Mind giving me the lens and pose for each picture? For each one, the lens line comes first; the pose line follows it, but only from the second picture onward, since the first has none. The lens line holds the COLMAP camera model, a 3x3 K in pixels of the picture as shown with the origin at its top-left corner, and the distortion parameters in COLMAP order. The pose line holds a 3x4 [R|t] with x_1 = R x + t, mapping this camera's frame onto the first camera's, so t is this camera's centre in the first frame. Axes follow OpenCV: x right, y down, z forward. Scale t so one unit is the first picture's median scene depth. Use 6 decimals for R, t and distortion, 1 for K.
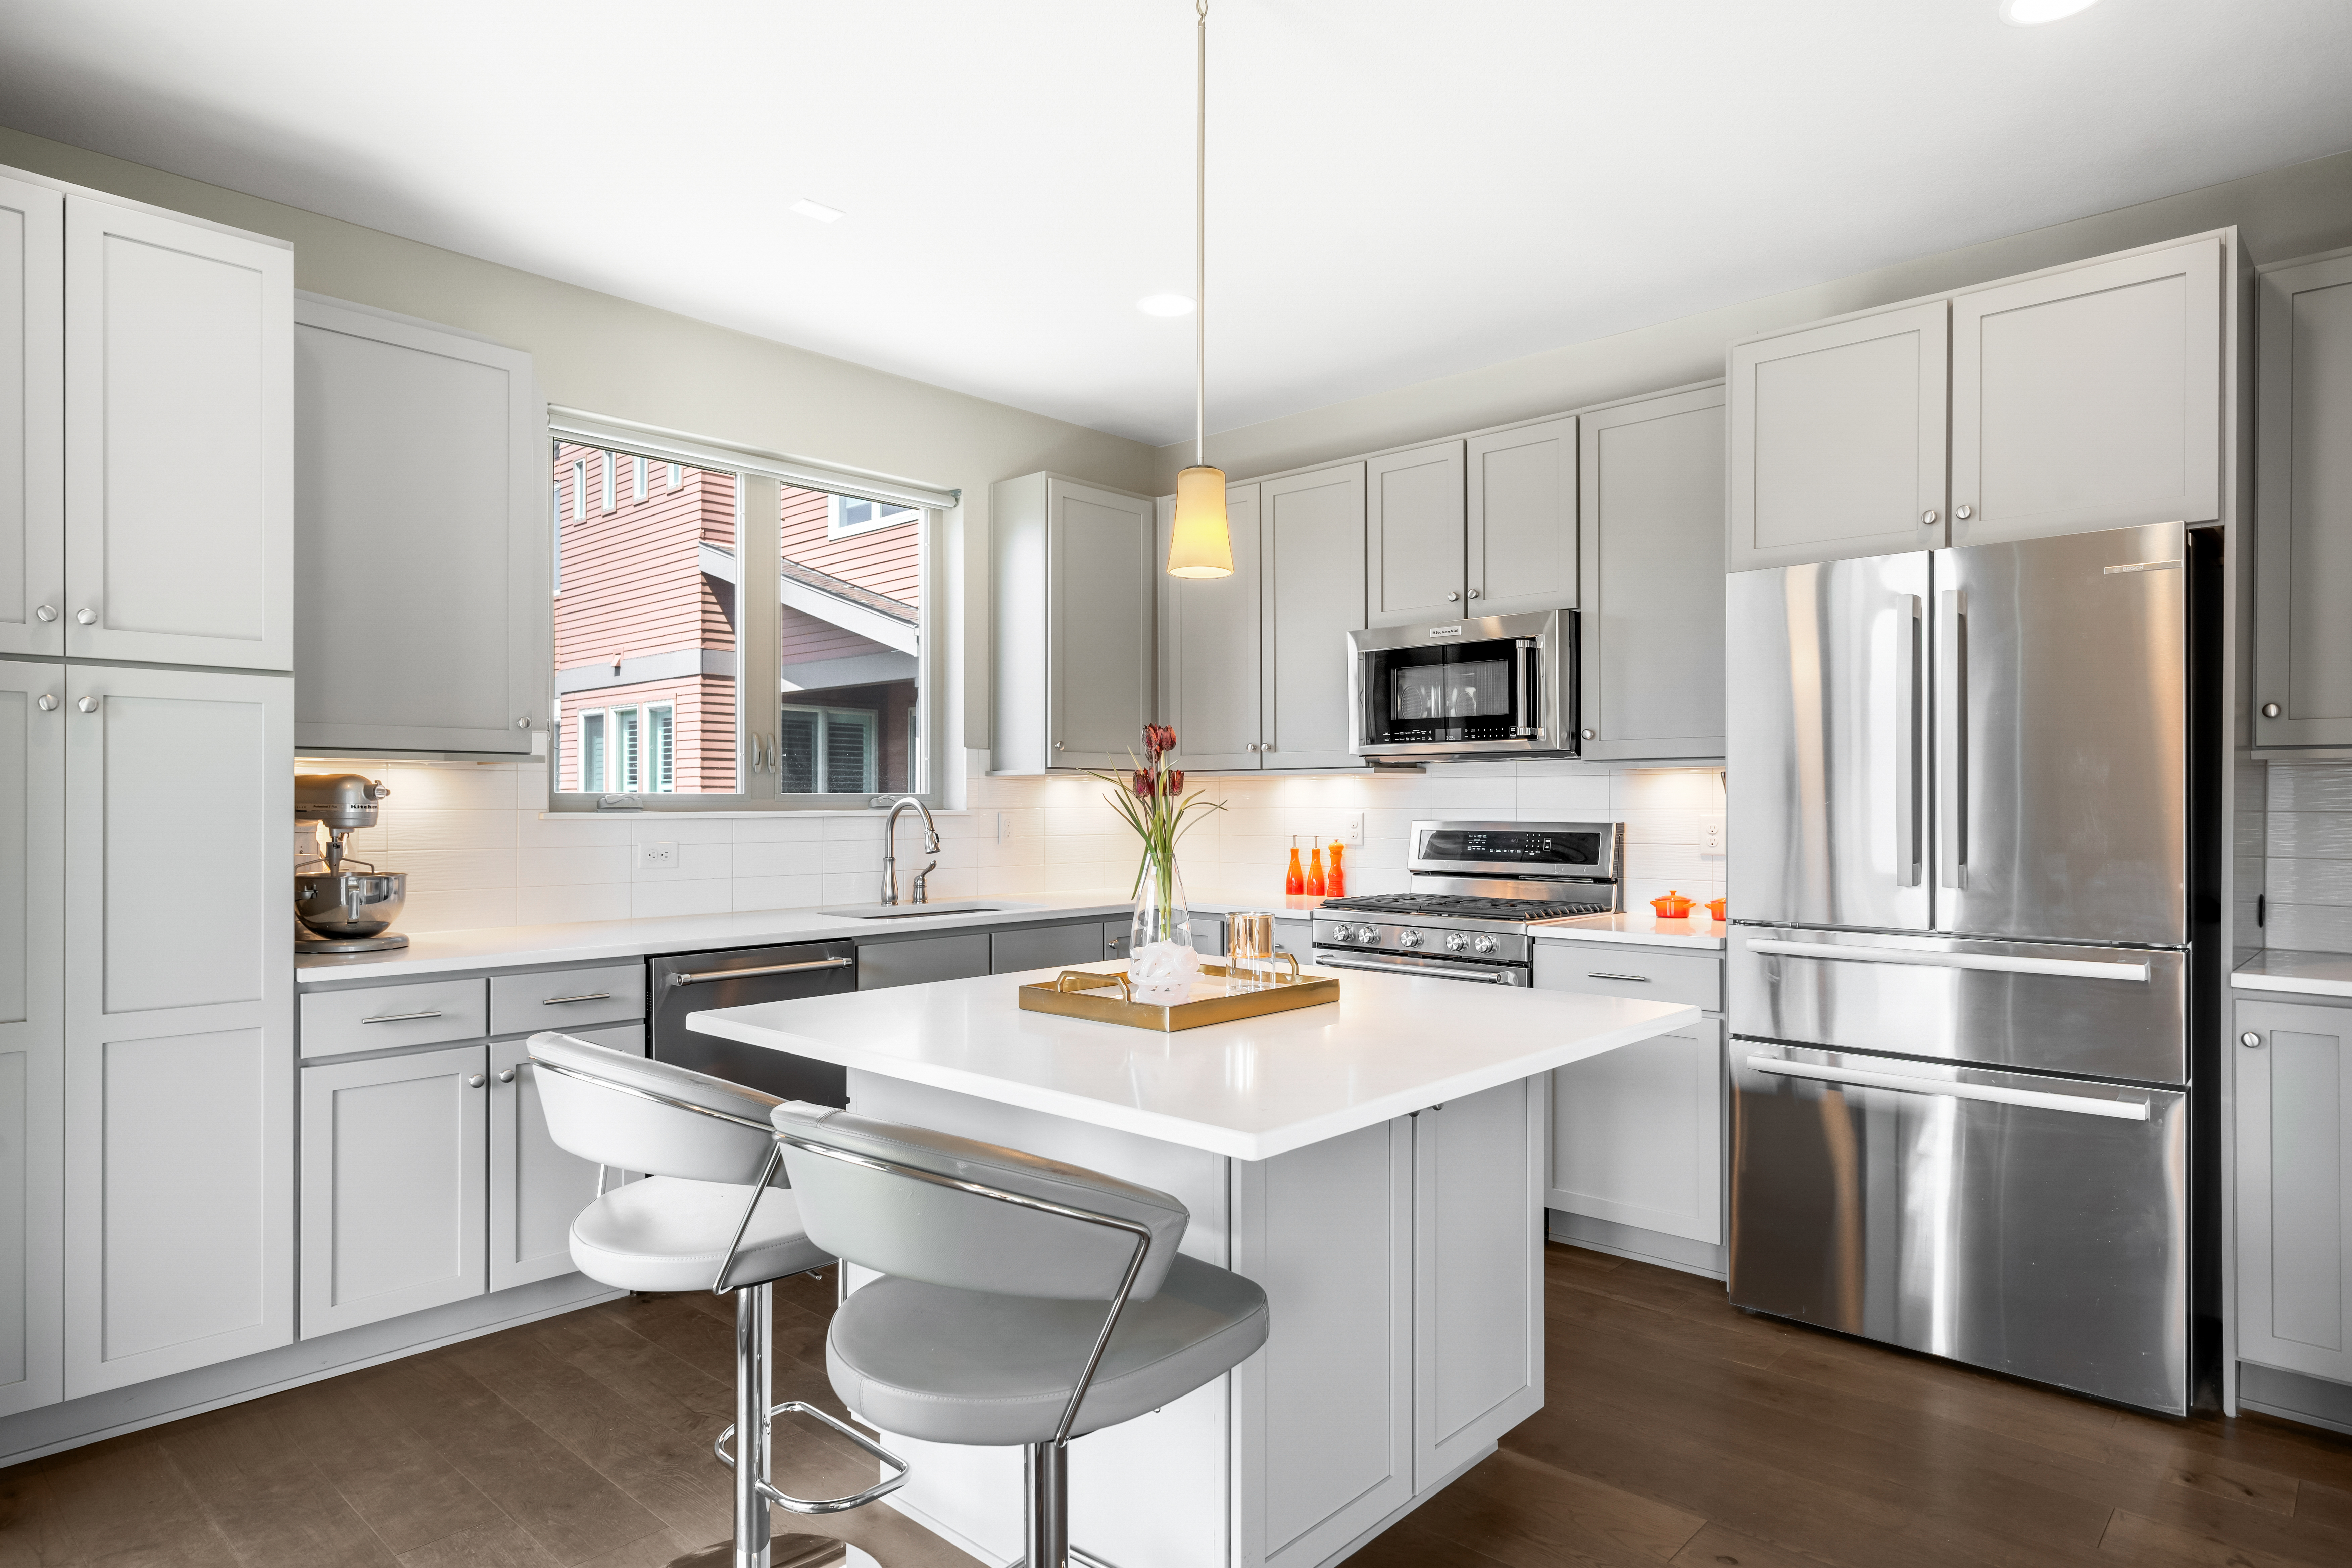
lens RADIAL K [[1344.3, 0, 1173.2], [0, 1344.3, 800.4], [0, 0, 1]] dist [-0.002273, -0.000227]
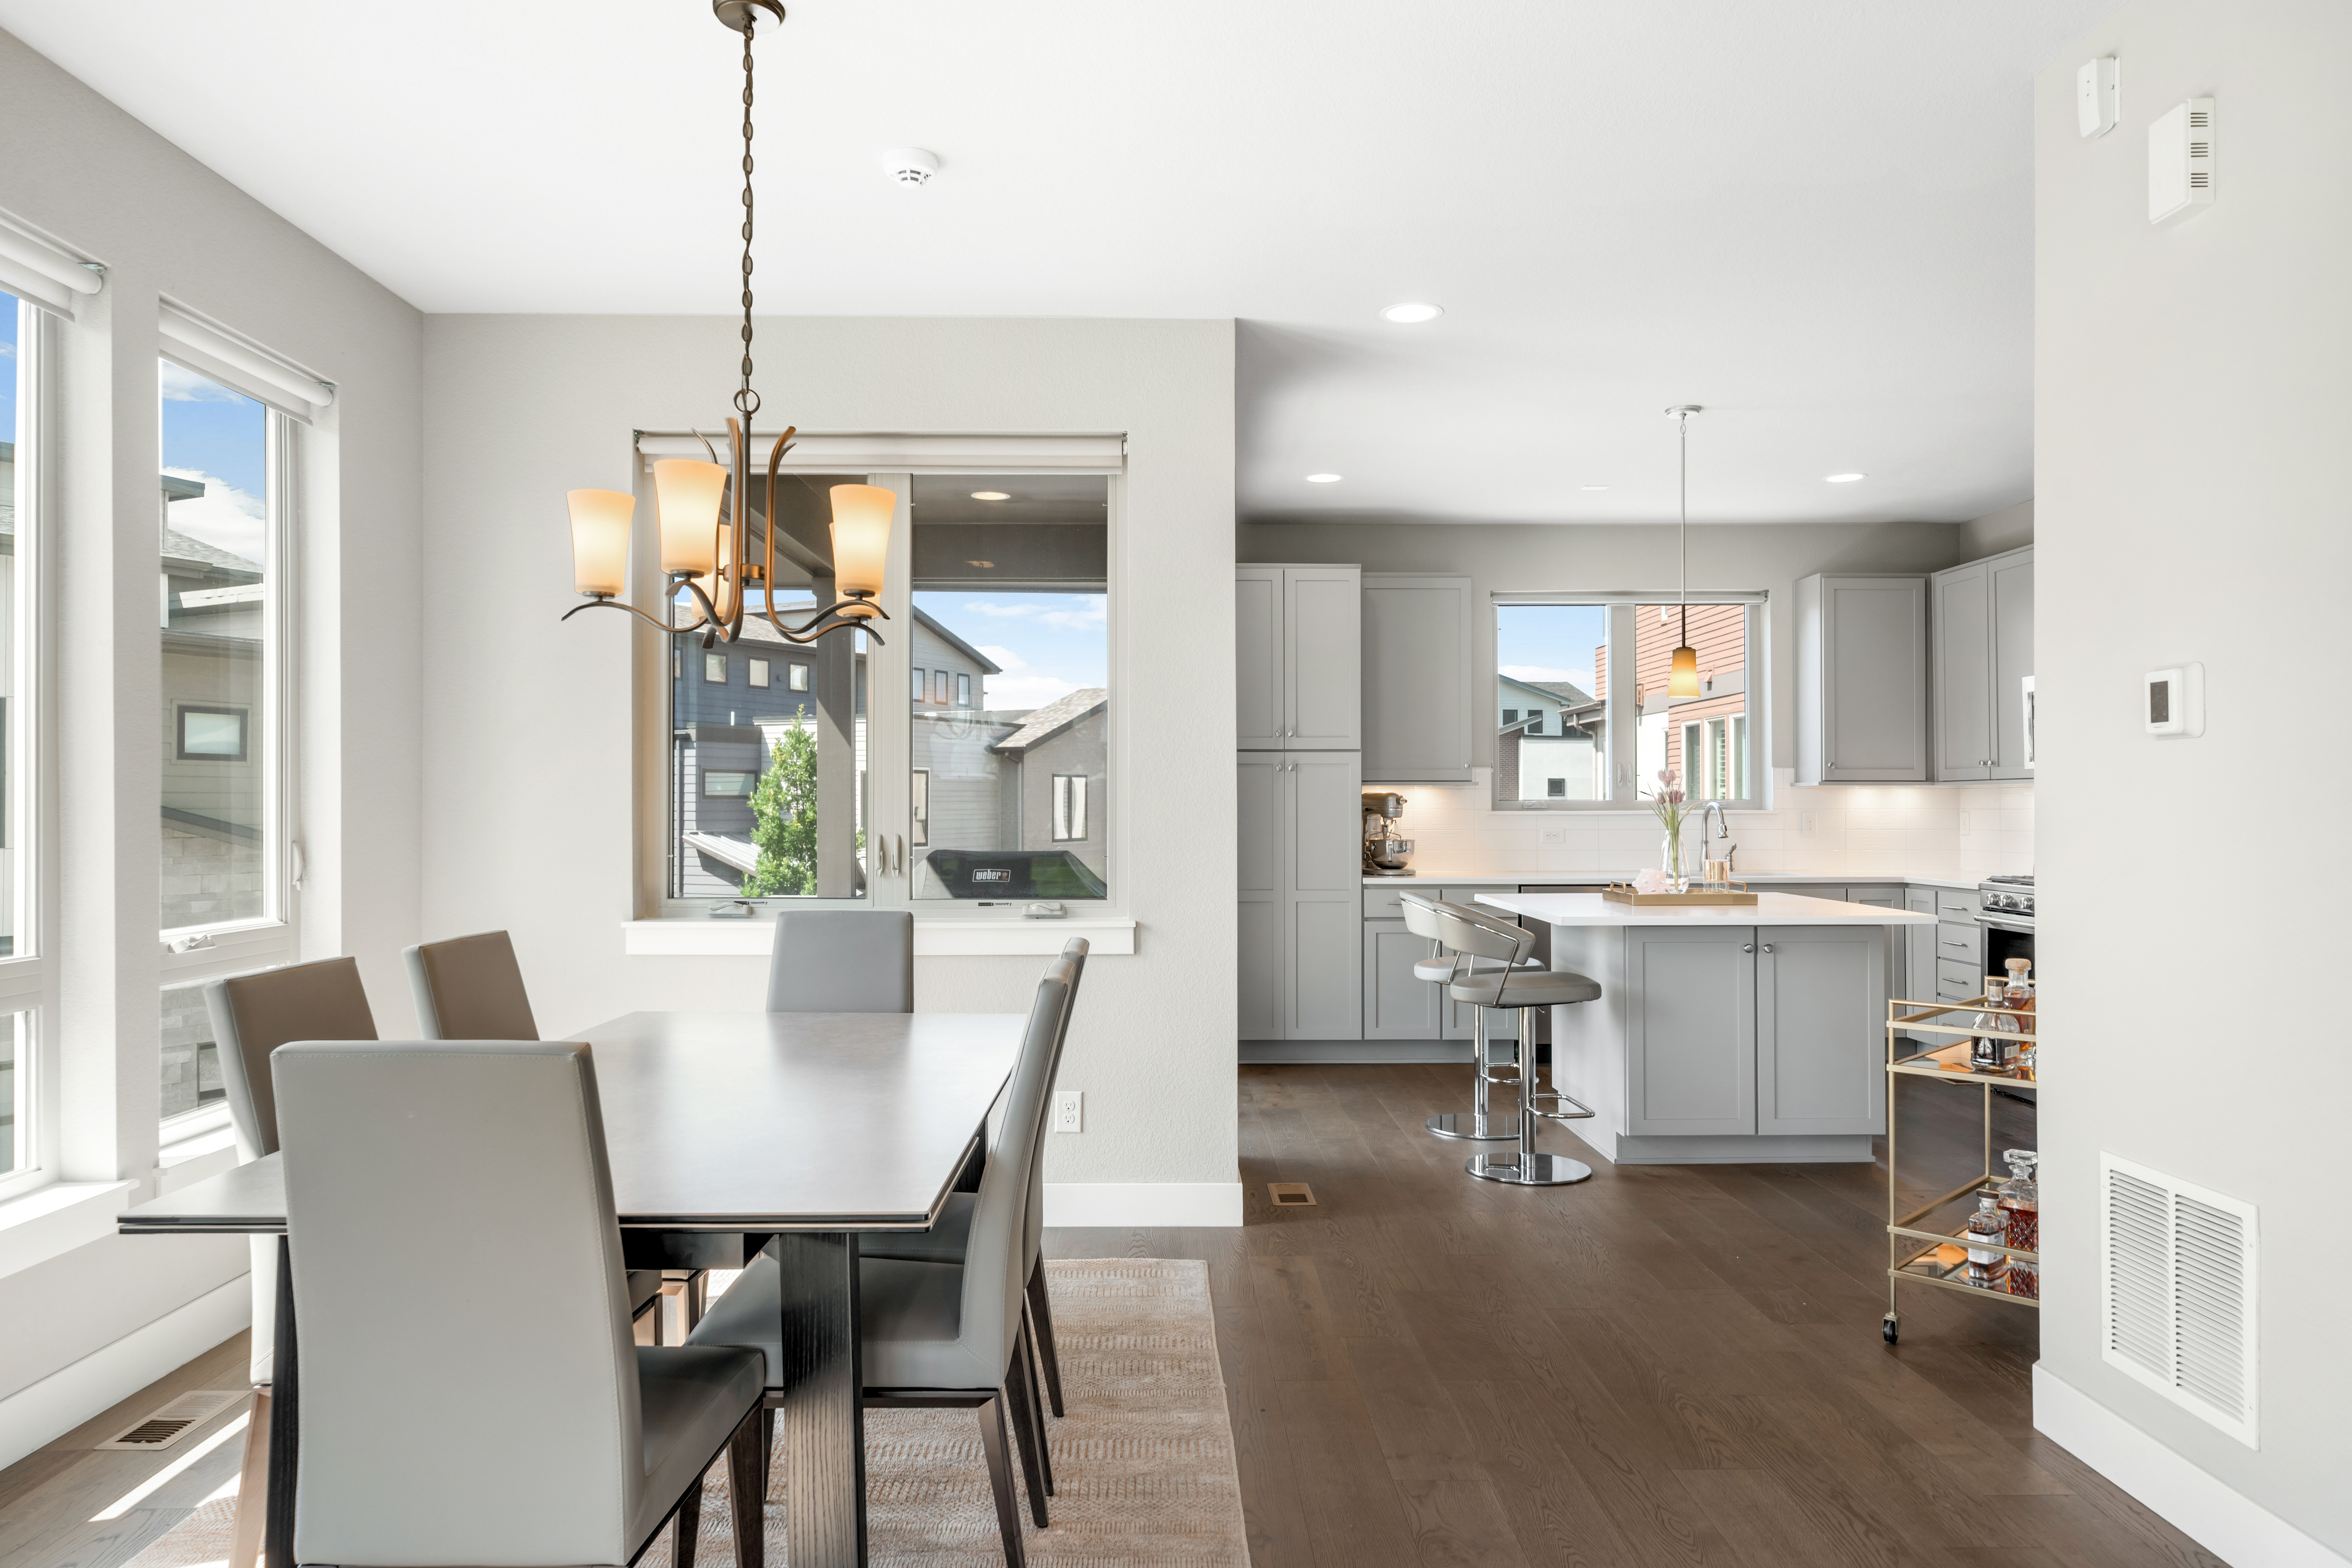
lens RADIAL K [[1519.8, 0, 1176.0], [0, 1519.8, 784.0], [0, 0, 1]] dist [-0.000811, -0.000142]
pose [[0.695204, -0.011518, -0.718720, 0.656443], [0.003586, 0.999915, -0.012555, -0.003045], [0.718803, 0.006151, 0.695186, -0.685929]]
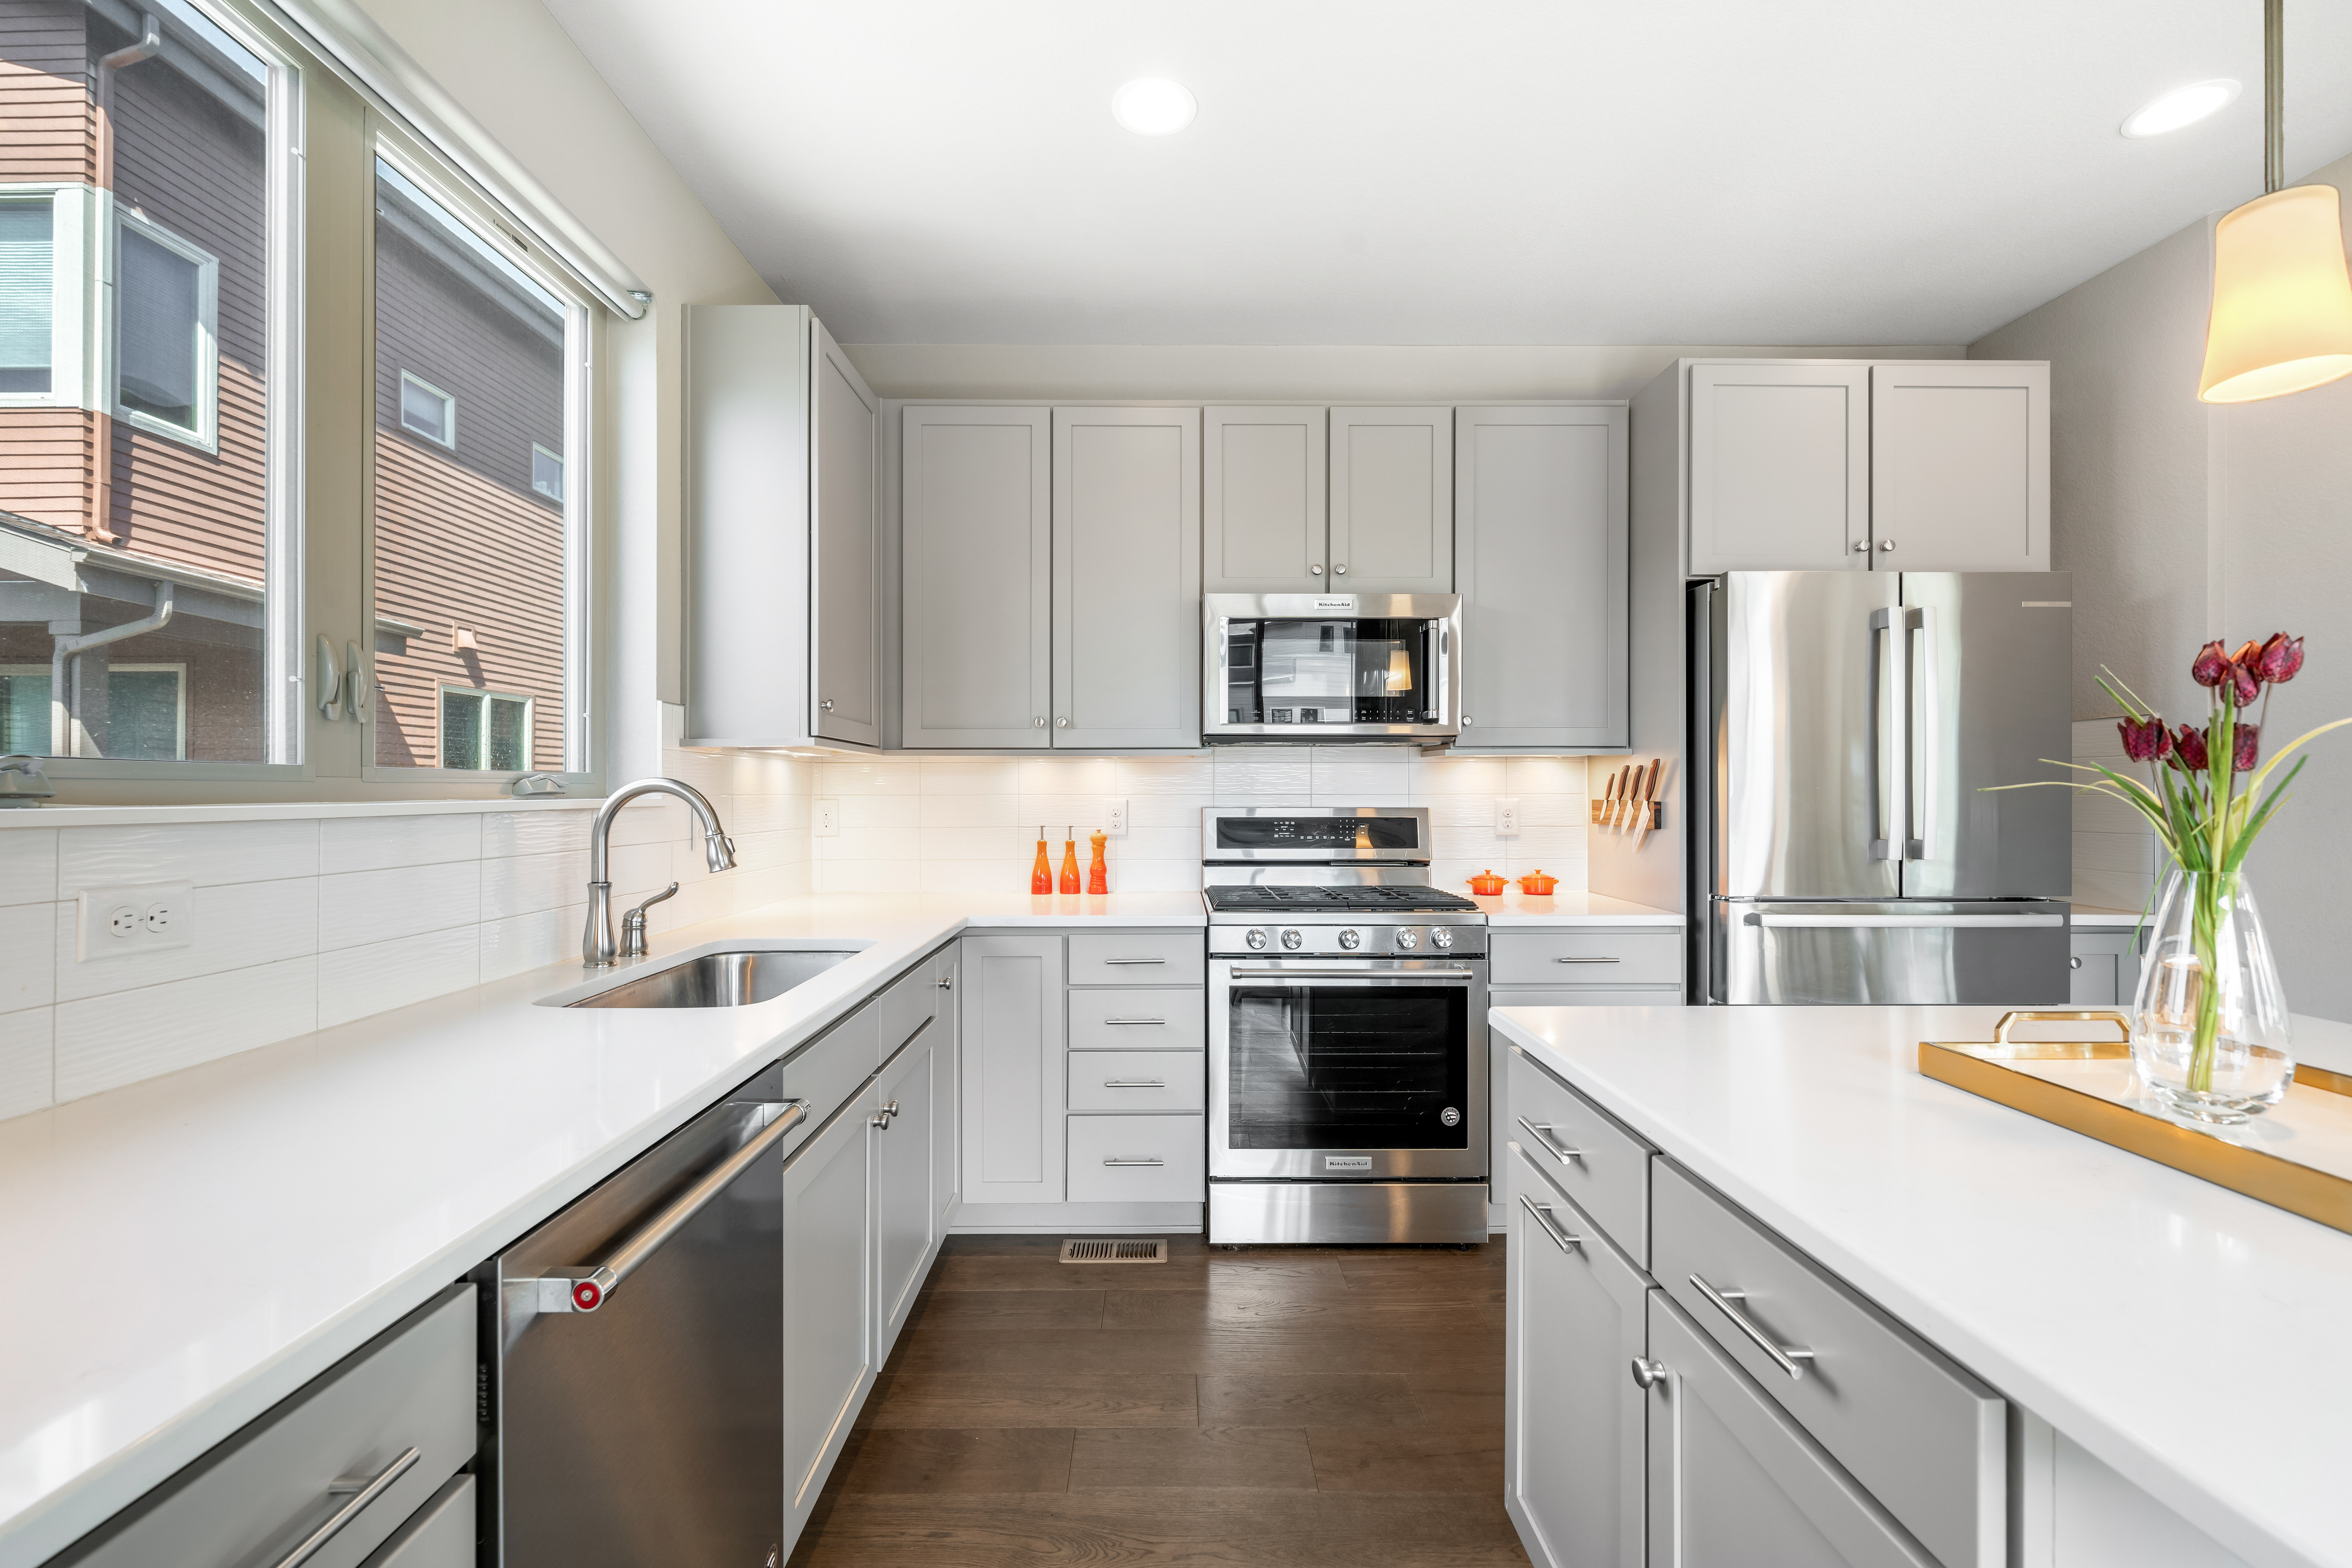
lens RADIAL K [[995.2, 0, 1176.0], [0, 995.2, 784.0], [0, 0, 1]] dist [0.000461, 0.000099]
pose [[0.727220, 0.005713, 0.686380, -0.342437], [-0.001335, 0.999975, -0.006908, 0.003901], [-0.686403, 0.004108, 0.727210, 0.560669]]
